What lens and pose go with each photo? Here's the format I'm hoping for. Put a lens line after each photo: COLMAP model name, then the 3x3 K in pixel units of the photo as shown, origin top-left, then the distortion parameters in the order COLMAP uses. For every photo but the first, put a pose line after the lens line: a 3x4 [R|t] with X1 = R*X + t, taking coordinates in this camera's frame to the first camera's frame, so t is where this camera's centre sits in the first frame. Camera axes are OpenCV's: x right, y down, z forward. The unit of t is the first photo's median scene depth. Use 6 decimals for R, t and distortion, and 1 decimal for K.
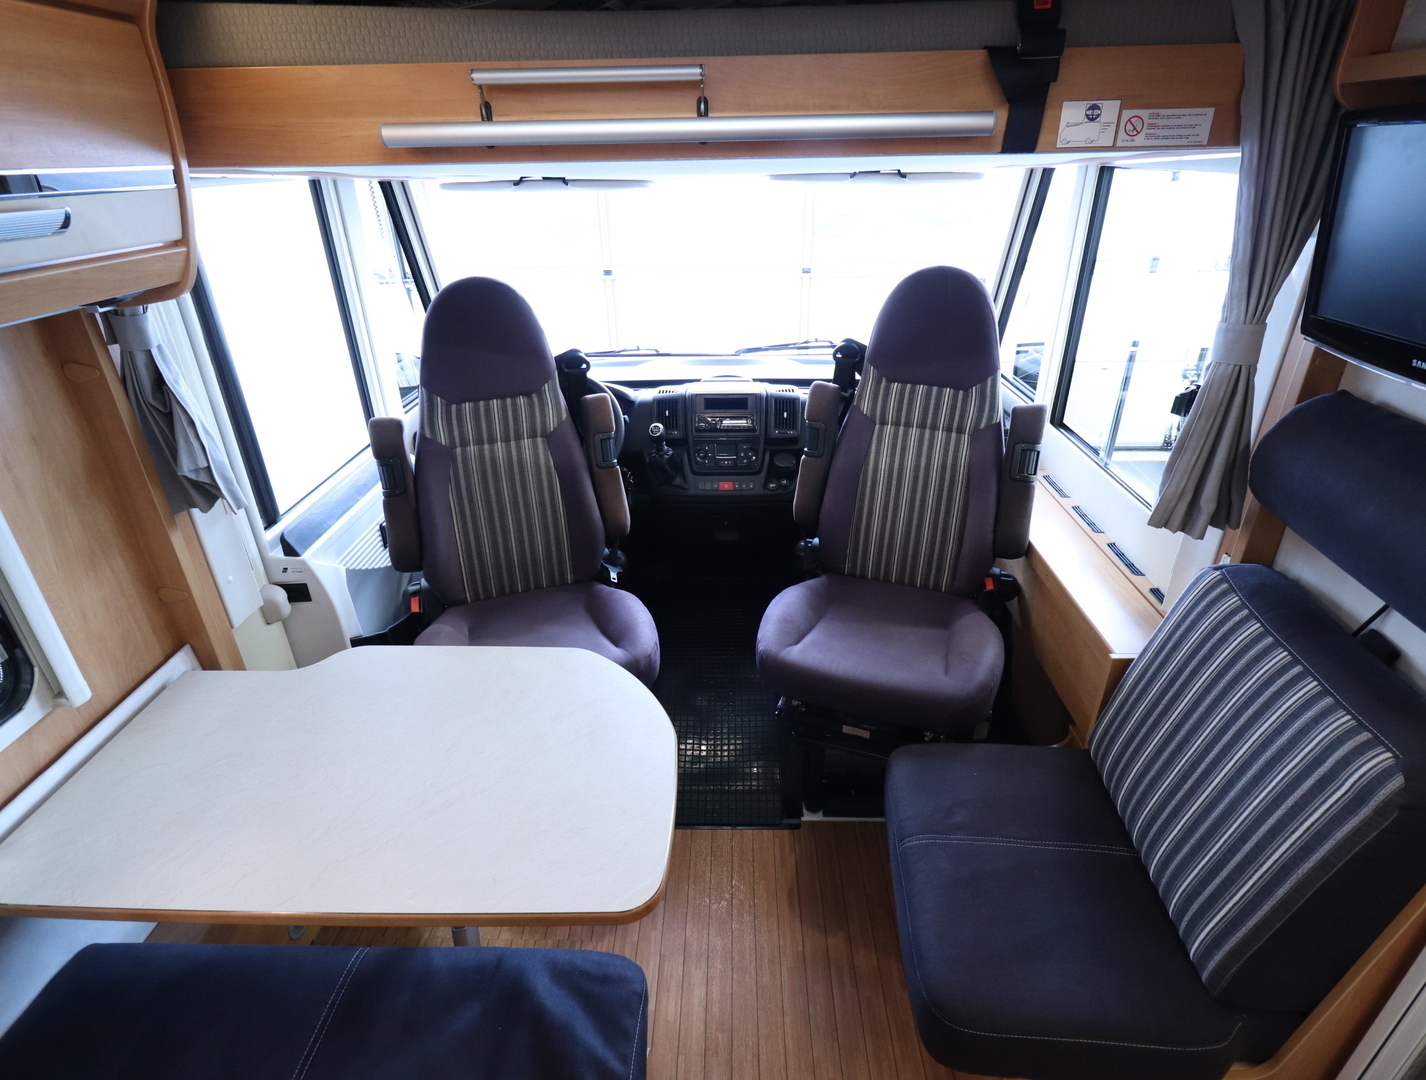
lens RADIAL K [[741.4, 0, 711.9], [0, 741.4, 544.1], [0, 0, 1]] dist [-0.003638, -0.000250]
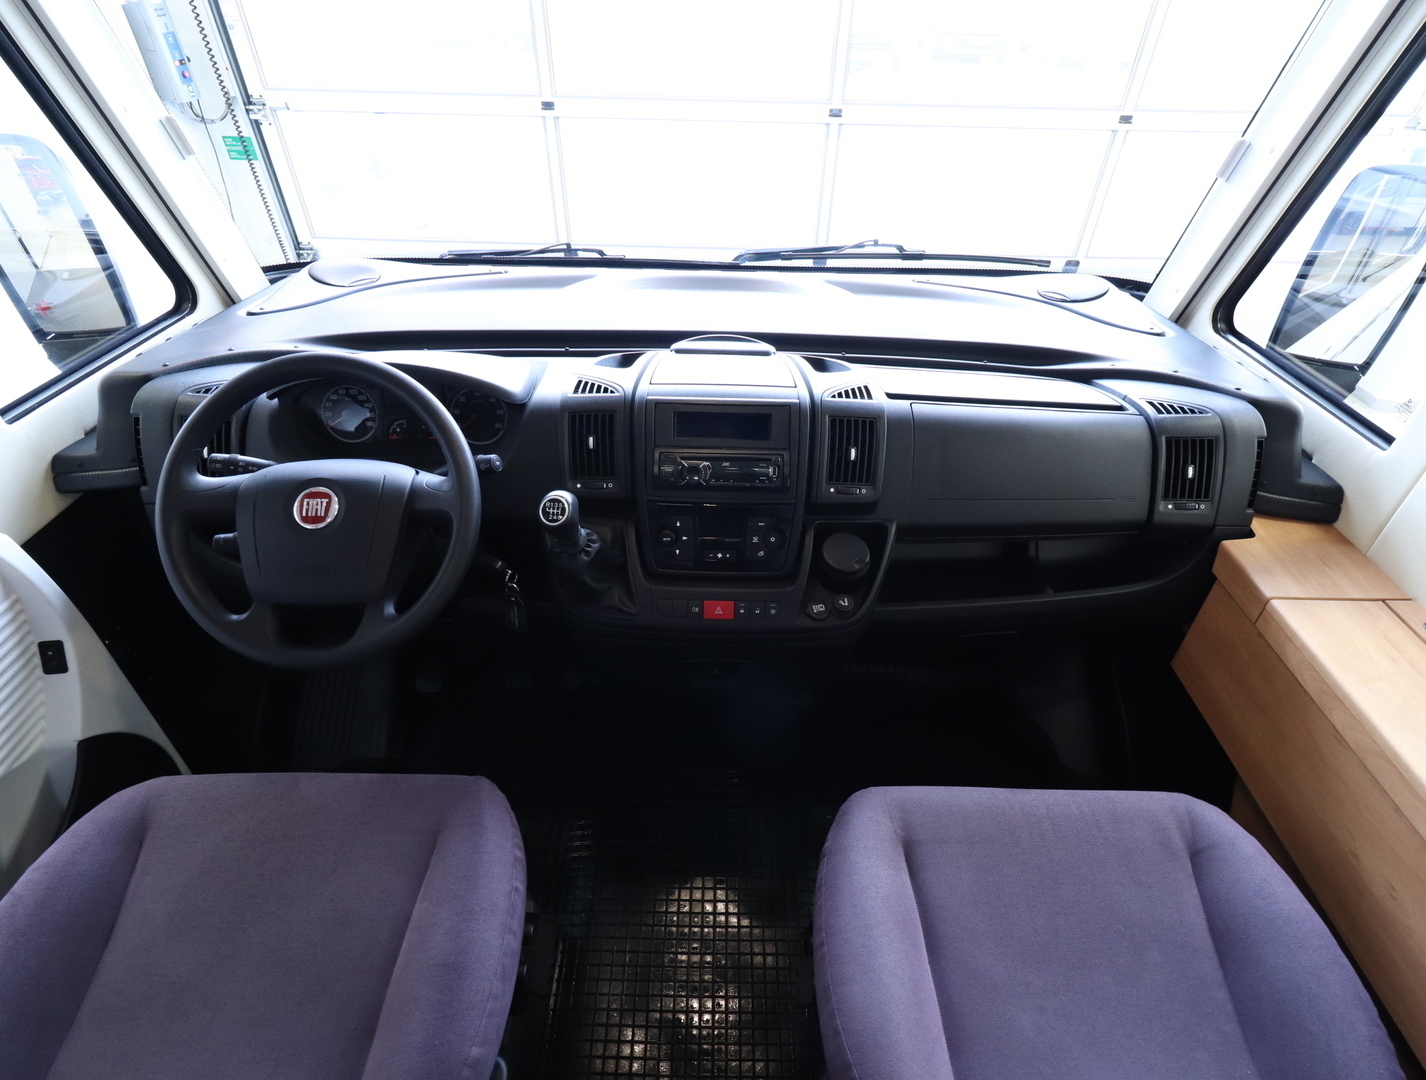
lens RADIAL K [[741.4, 0, 717.8], [0, 741.4, 538.5], [0, 0, 1]] dist [-0.003638, -0.000250]
pose [[0.999291, 0.016521, 0.033844, 0.001916], [-0.022036, 0.985254, 0.169676, -0.200204], [-0.030542, -0.170301, 0.984919, 0.551305]]
